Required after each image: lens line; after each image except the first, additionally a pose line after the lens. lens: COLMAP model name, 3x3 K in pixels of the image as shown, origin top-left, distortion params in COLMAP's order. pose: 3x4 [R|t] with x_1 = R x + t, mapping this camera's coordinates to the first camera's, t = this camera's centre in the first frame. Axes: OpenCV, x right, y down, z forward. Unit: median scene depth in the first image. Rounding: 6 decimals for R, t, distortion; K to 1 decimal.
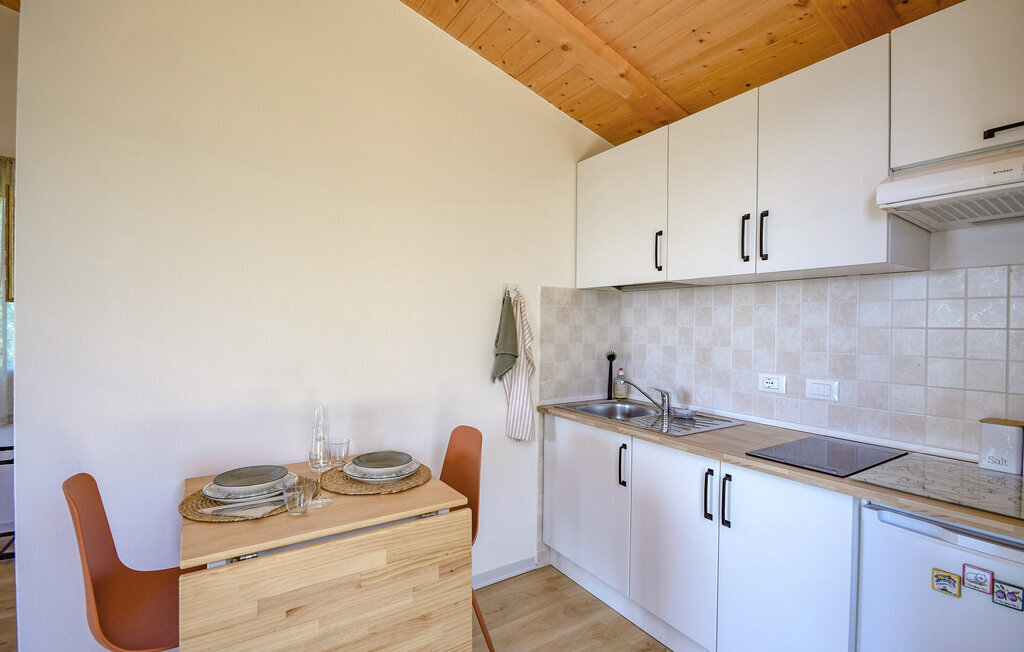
lens RADIAL K [[472.2, 0, 504.0], [0, 472.2, 327.1], [0, 0, 1]] dist [-0.001368, -0.000159]
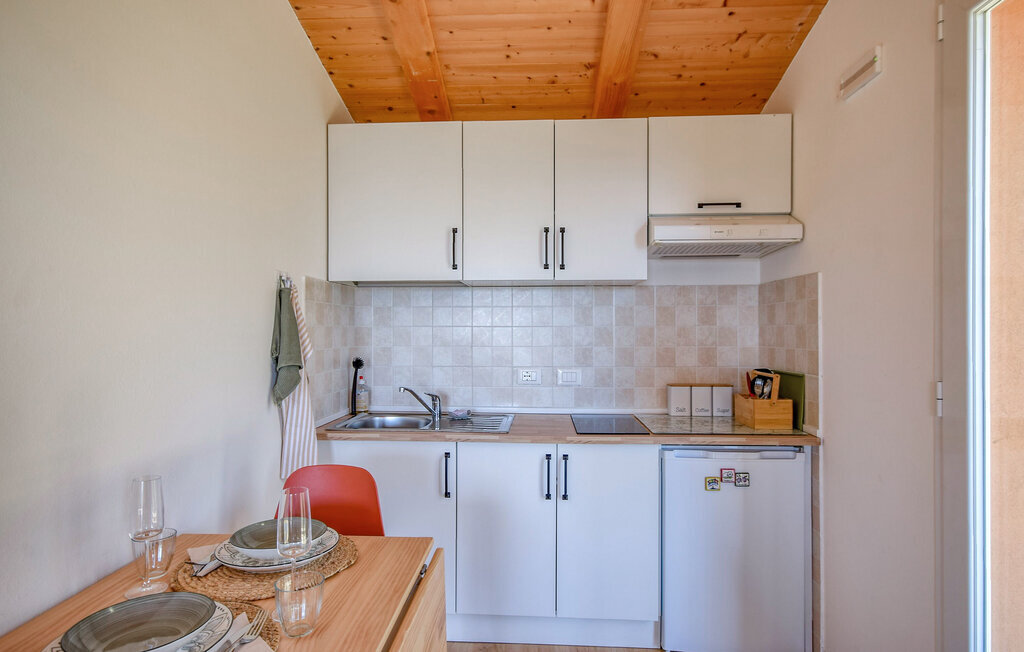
lens RADIAL K [[580.0, 0, 512.0], [0, 580.0, 326.0], [0, 0, 1]] dist [0.002825, 0.000344]
pose [[0.581714, -0.004631, 0.813380, -0.591132], [0.010457, 0.999944, -0.001785, 0.000710], [-0.813326, 0.009544, 0.581730, 0.222251]]
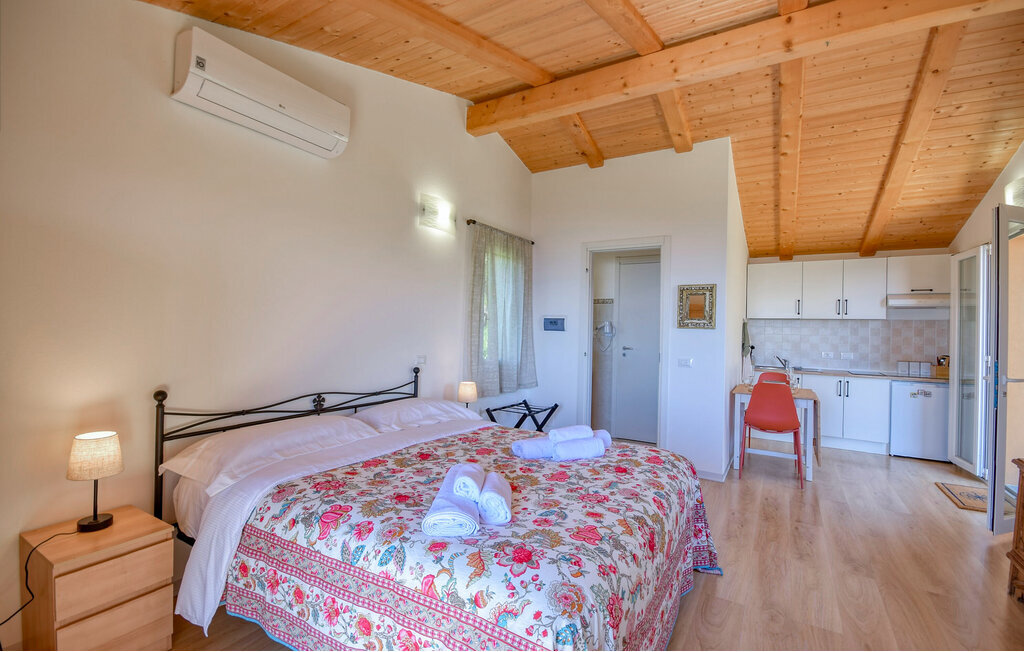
lens RADIAL K [[445.3, 0, 512.0], [0, 445.3, 326.0], [0, 0, 1]] dist [-0.001187, -0.000198]
pose [[0.901245, 0.009815, 0.433198, -2.352826], [-0.007620, 0.999948, -0.006802, -0.024712], [-0.433242, 0.002829, 0.901273, -0.617021]]
